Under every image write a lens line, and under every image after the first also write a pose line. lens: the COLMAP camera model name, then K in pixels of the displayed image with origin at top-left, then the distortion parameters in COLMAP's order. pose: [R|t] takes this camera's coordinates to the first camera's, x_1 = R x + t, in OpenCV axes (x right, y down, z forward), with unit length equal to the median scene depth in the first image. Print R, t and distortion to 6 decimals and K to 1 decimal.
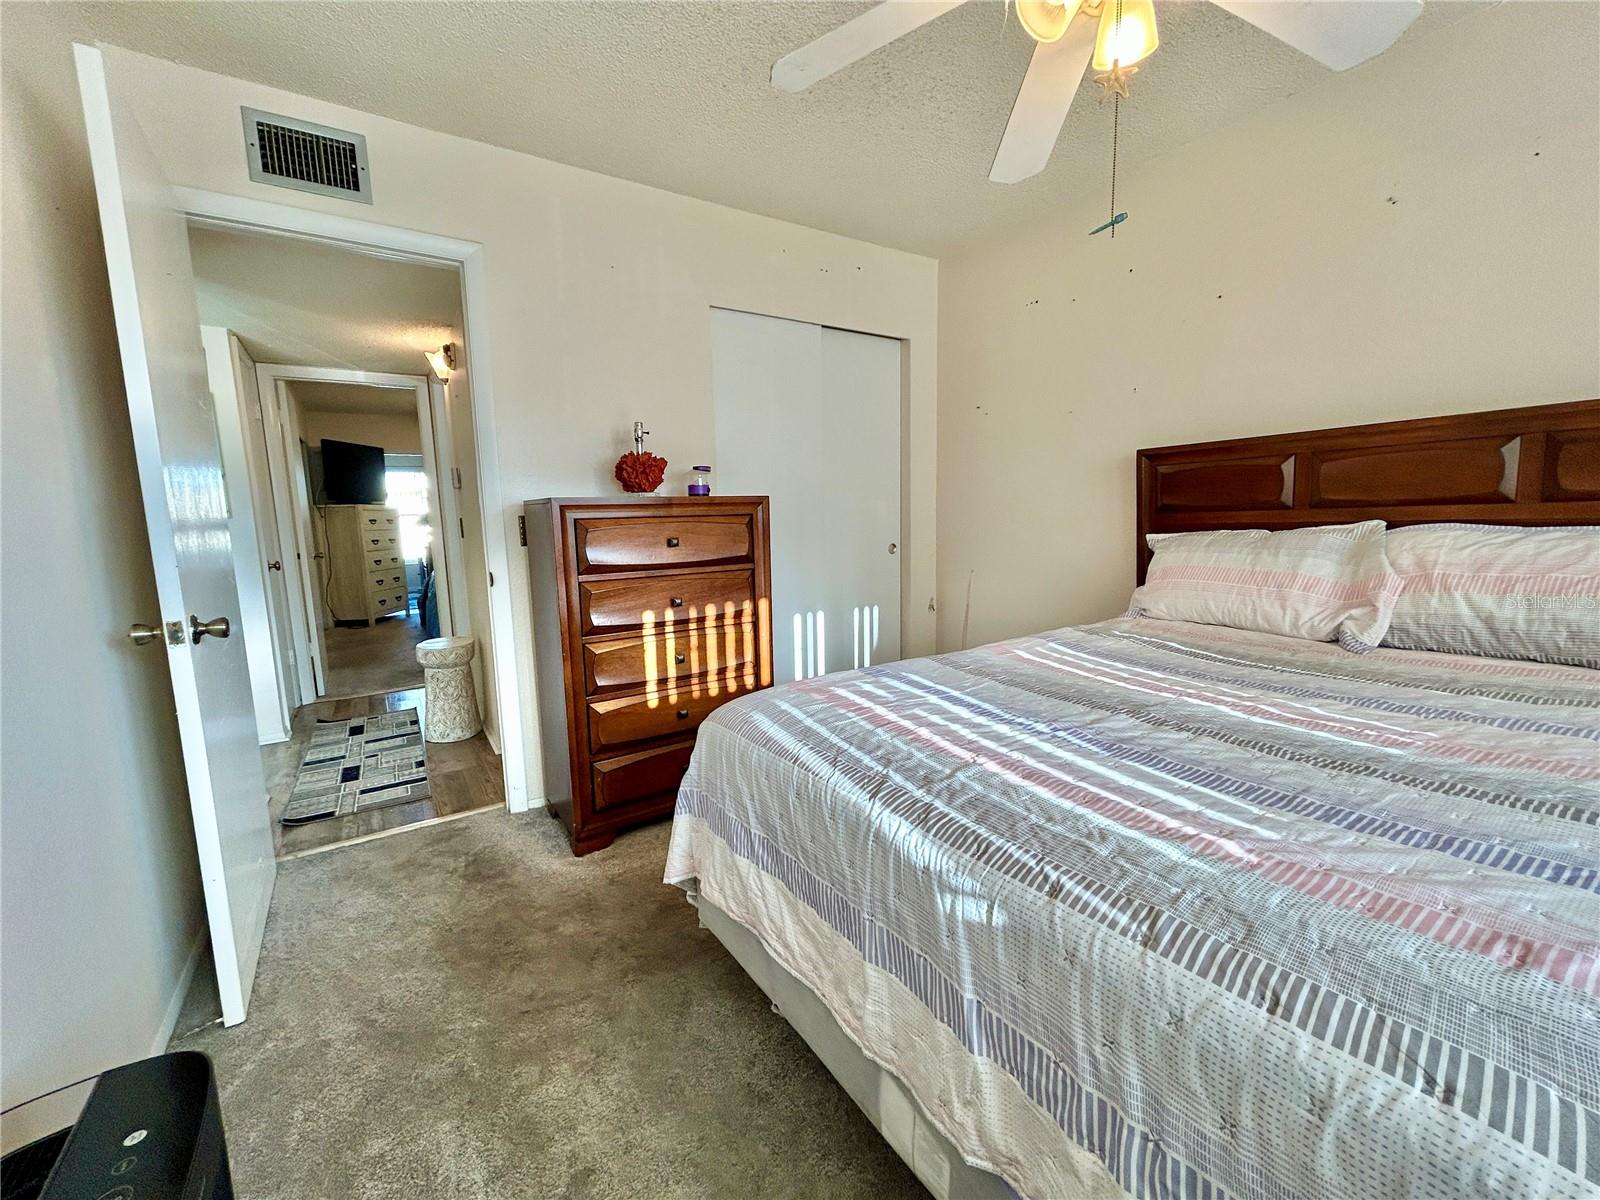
lens RADIAL K [[640.5, 0, 794.0], [0, 640.5, 600.9], [0, 0, 1]] dist [-0.002330, -0.000350]
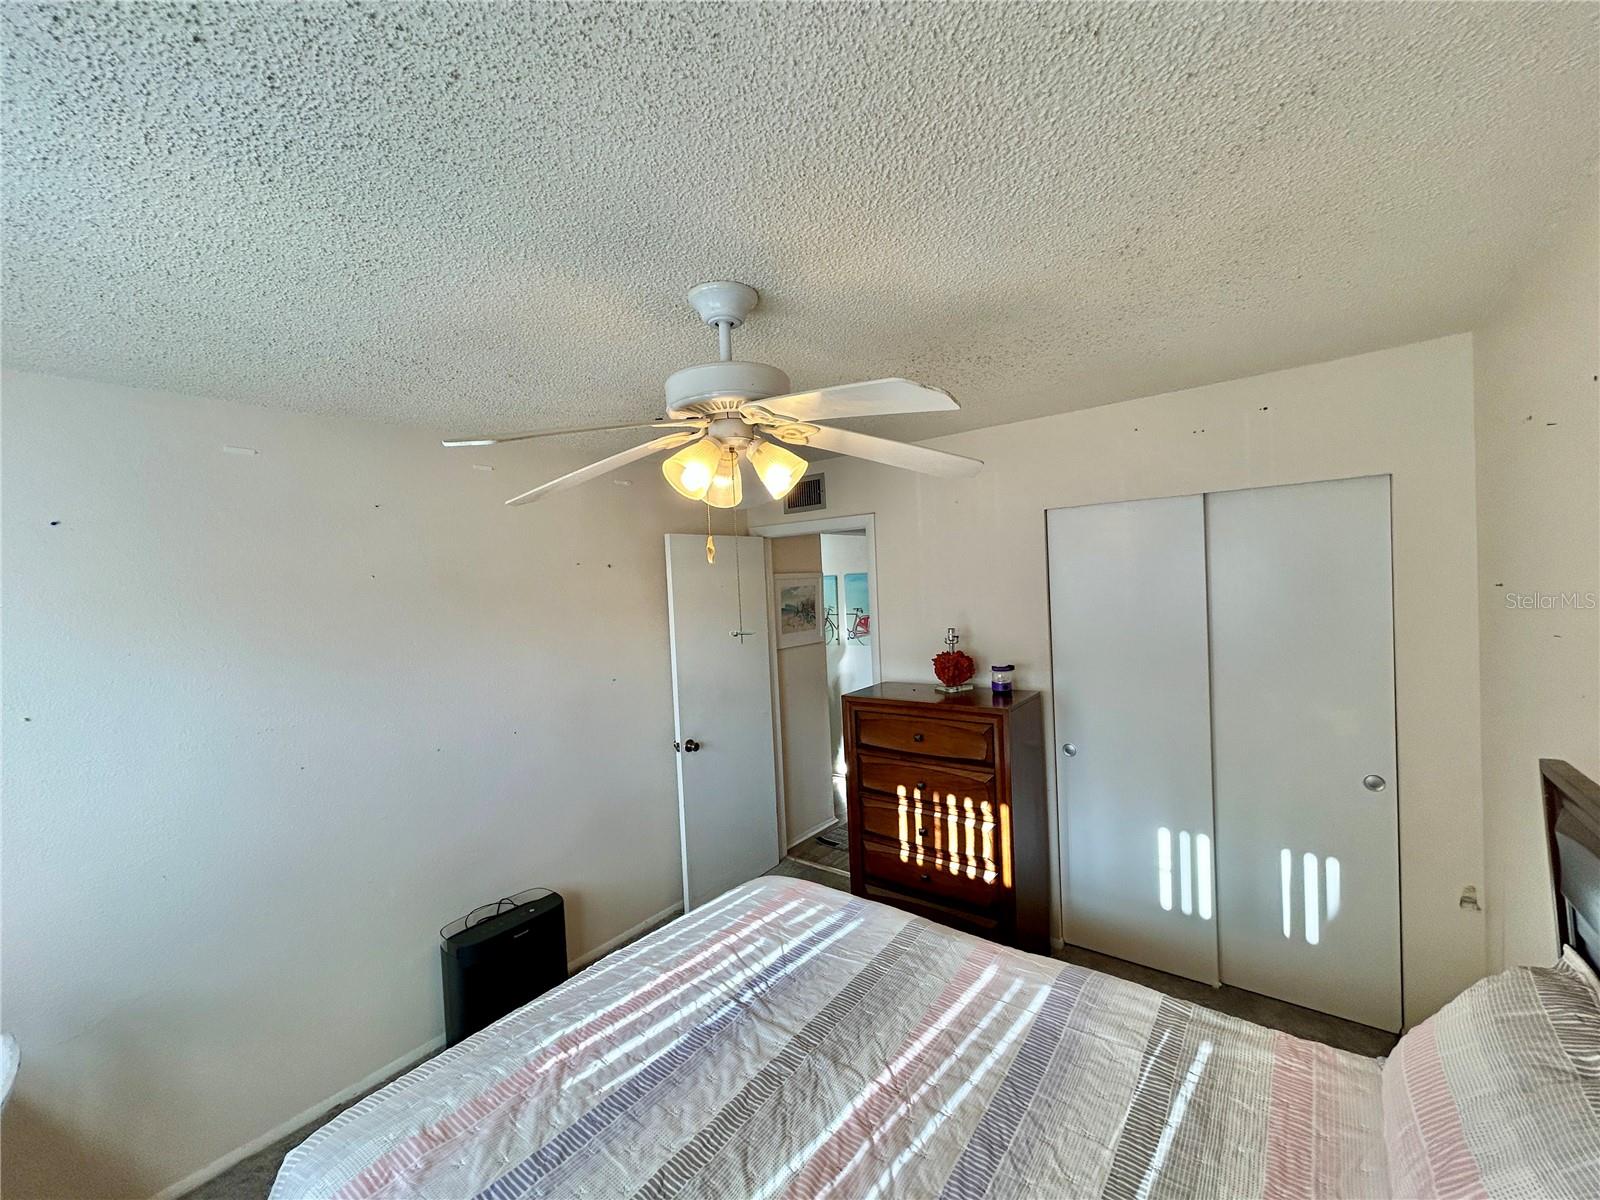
lens RADIAL K [[640.5, 0, 794.0], [0, 640.5, 600.9], [0, 0, 1]] dist [-0.002330, -0.000350]
pose [[0.325341, 0.038360, -0.944818, 1.301396], [-0.090157, 0.995883, 0.009388, -0.500345], [0.941289, 0.082127, 0.327460, 0.486173]]
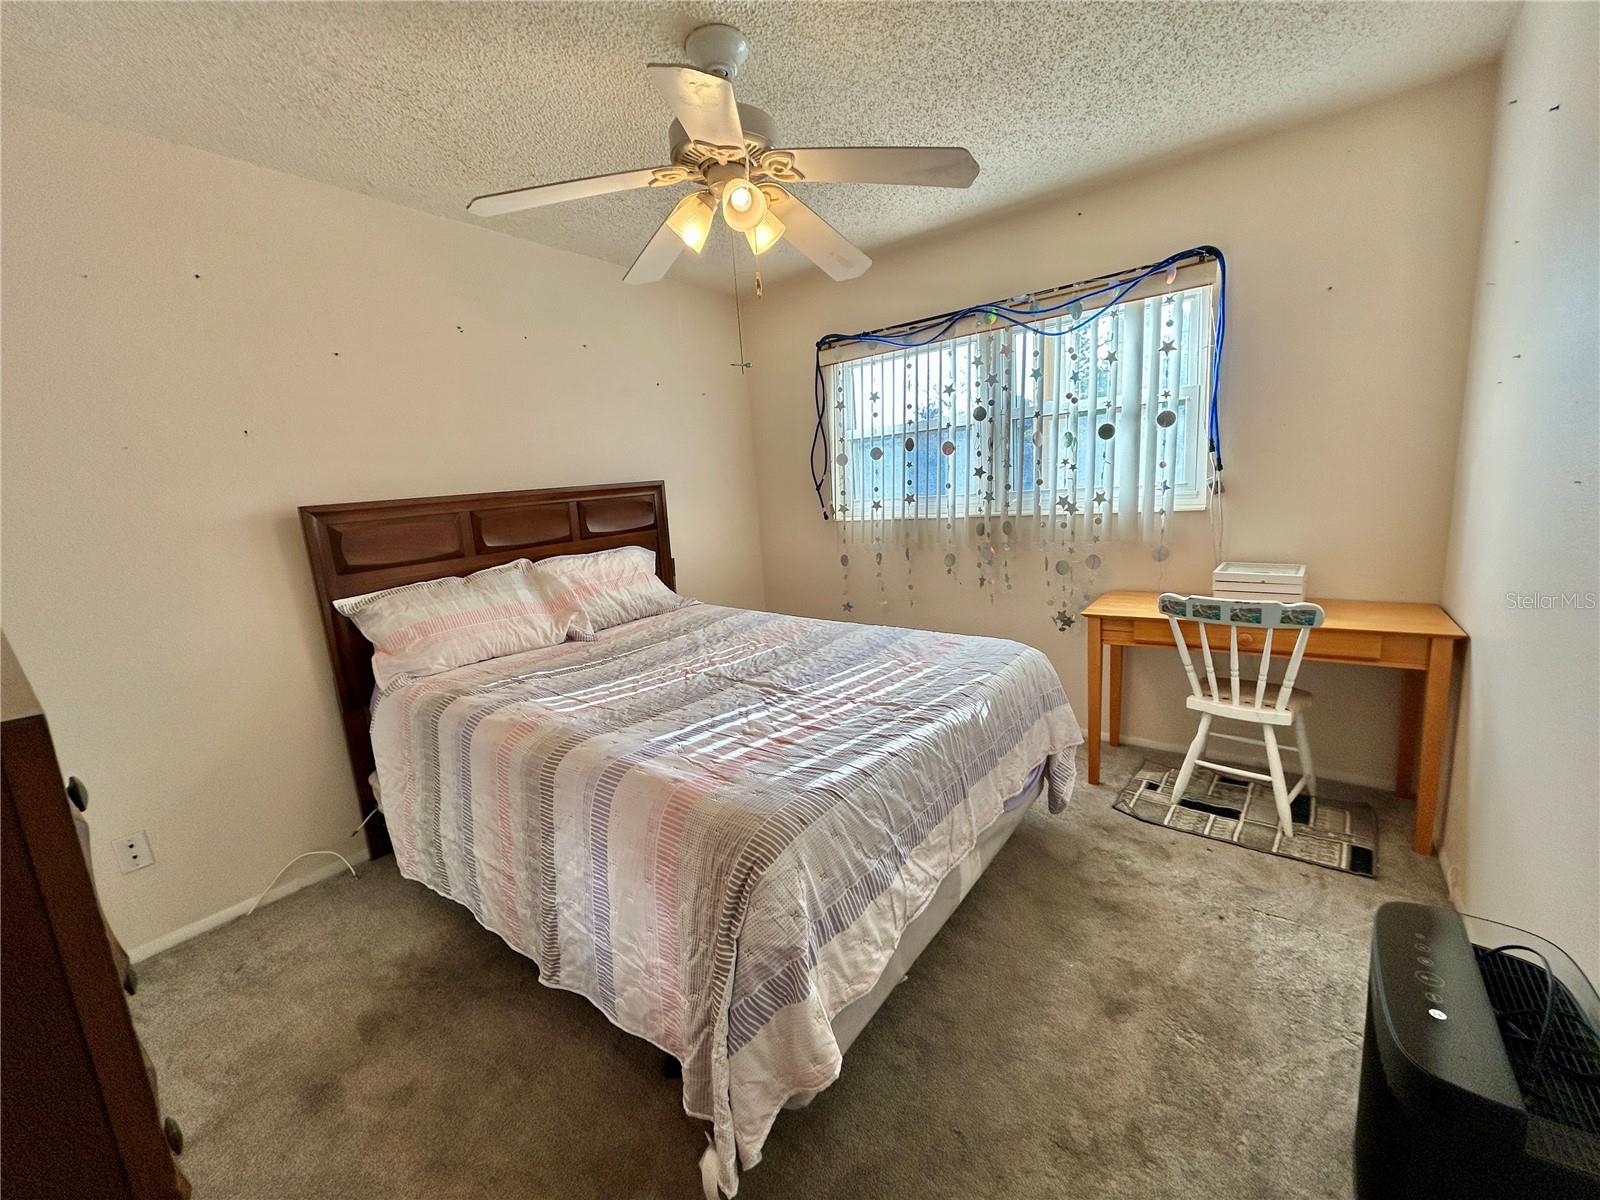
lens RADIAL K [[640.5, 0, 794.0], [0, 640.5, 600.9], [0, 0, 1]] dist [-0.002330, -0.000350]
pose [[-0.329128, -0.119698, 0.936668, -0.792879], [0.205004, 0.959218, 0.194614, -0.236688], [-0.921764, 0.256073, -0.291167, 1.093954]]
